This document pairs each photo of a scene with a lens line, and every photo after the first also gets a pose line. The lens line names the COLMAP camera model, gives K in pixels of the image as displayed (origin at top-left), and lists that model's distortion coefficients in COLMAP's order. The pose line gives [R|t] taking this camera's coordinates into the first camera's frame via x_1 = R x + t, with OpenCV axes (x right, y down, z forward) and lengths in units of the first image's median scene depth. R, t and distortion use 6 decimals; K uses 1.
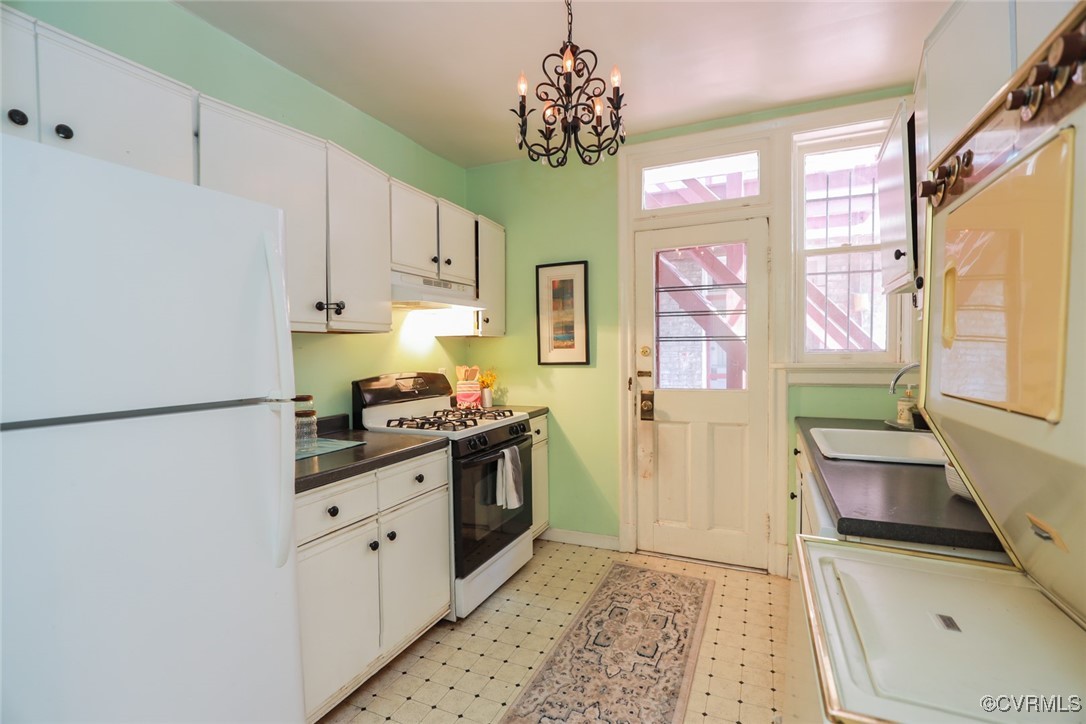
lens RADIAL K [[496.9, 0, 541.1], [0, 496.9, 365.8], [0, 0, 1]] dist [-0.035577, 0.006044]
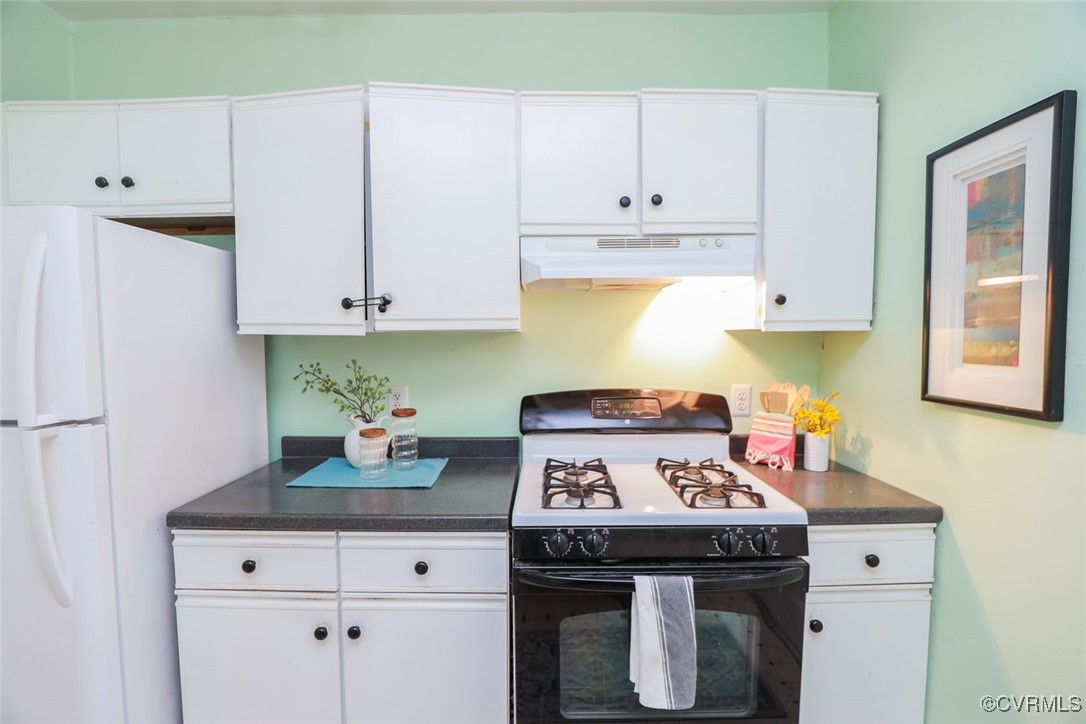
lens RADIAL K [[496.9, 0, 541.1], [0, 496.9, 365.8], [0, 0, 1]] dist [-0.035577, 0.006044]
pose [[0.409886, 0.066115, -0.909737, 0.239458], [-0.031037, 0.997803, 0.058531, -0.045508], [0.911609, 0.004245, 0.411038, 0.565729]]
